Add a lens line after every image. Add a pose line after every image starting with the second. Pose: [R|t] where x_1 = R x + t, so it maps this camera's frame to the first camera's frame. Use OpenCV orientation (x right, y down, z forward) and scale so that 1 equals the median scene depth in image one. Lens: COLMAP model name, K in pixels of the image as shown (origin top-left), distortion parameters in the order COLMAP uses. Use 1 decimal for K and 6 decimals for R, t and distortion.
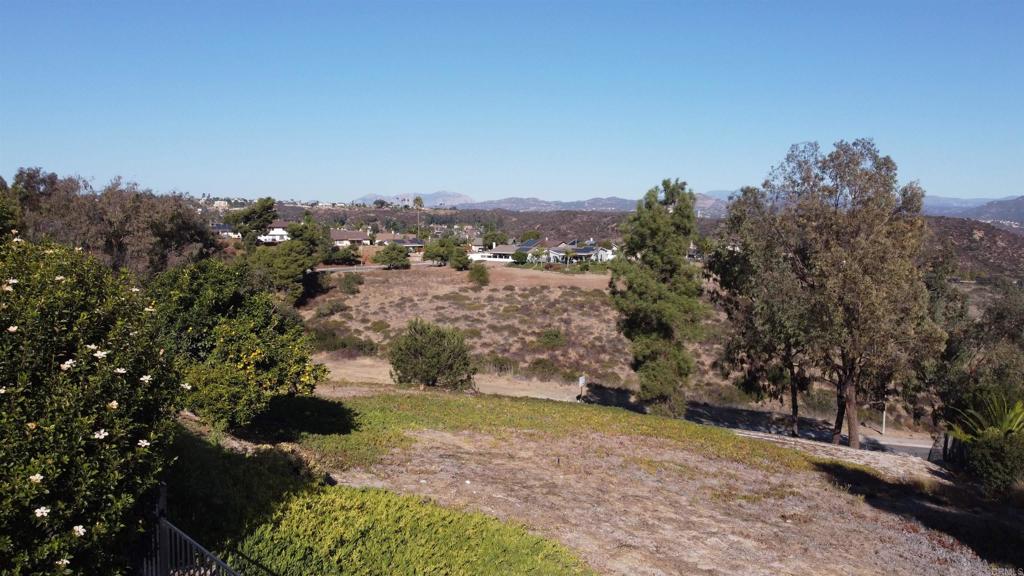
lens RADIAL K [[777.7, 0, 508.3], [0, 777.7, 291.1], [0, 0, 1]] dist [-0.004012, -0.004344]
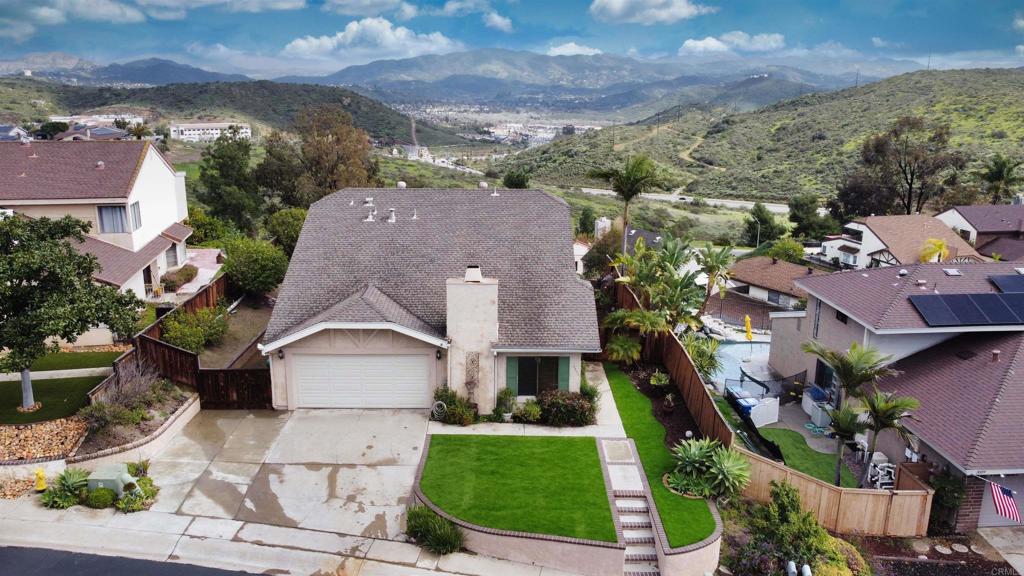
lens RADIAL K [[777.2, 0, 510.1], [0, 777.2, 291.2], [0, 0, 1]] dist [0.000334, -0.008284]
pose [[0.731460, -0.177216, 0.658453, -2.348071], [0.061980, 0.978920, 0.194614, -0.365380], [-0.679062, -0.101541, 0.727025, -3.053185]]
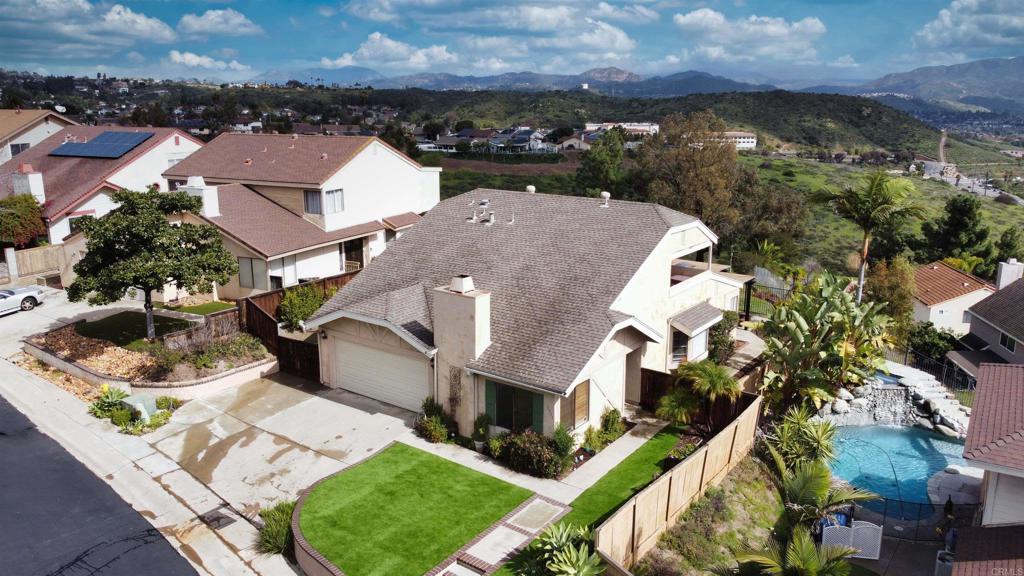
lens RADIAL K [[777.2, 0, 506.3], [0, 777.2, 285.5], [0, 0, 1]] dist [0.000334, -0.008284]
pose [[0.994121, -0.035254, 0.102378, -0.967501], [0.019694, 0.988612, 0.149195, -0.285050], [-0.106471, -0.146301, 0.983494, -3.431121]]
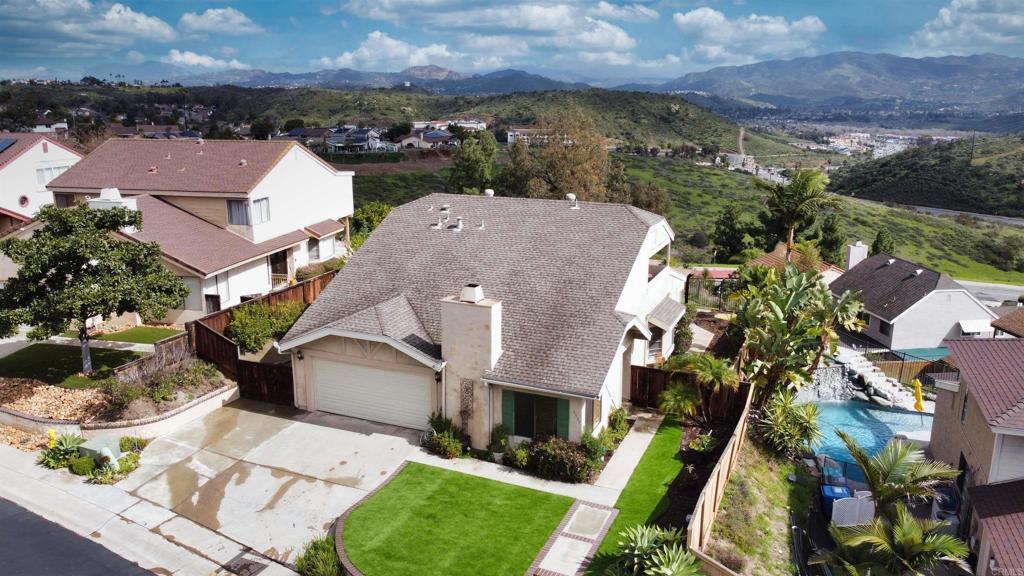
lens RADIAL K [[777.2, 0, 507.5], [0, 777.2, 290.4], [0, 0, 1]] dist [0.000334, -0.008284]
pose [[0.945401, -0.089325, 0.313429, -1.443645], [0.038685, 0.985665, 0.164219, -0.319646], [-0.323605, -0.143128, 0.935304, -3.286562]]
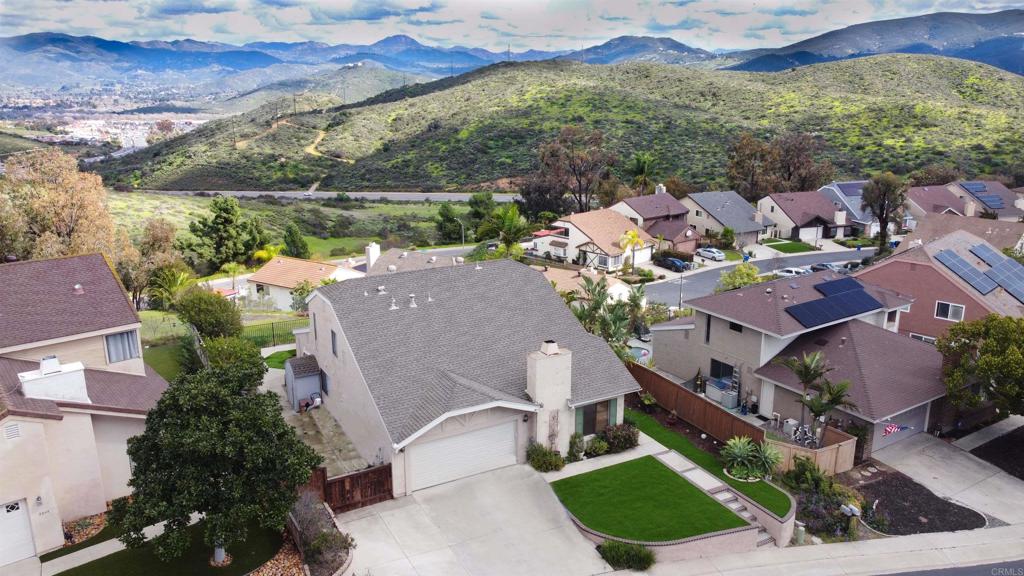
lens RADIAL K [[777.2, 0, 512.8], [0, 777.2, 290.2], [0, 0, 1]] dist [0.000334, -0.008284]
pose [[0.314444, -0.264234, 0.911759, -3.493457], [0.093503, 0.964429, 0.247251, -0.899533], [-0.944660, 0.007506, 0.327966, -2.075580]]
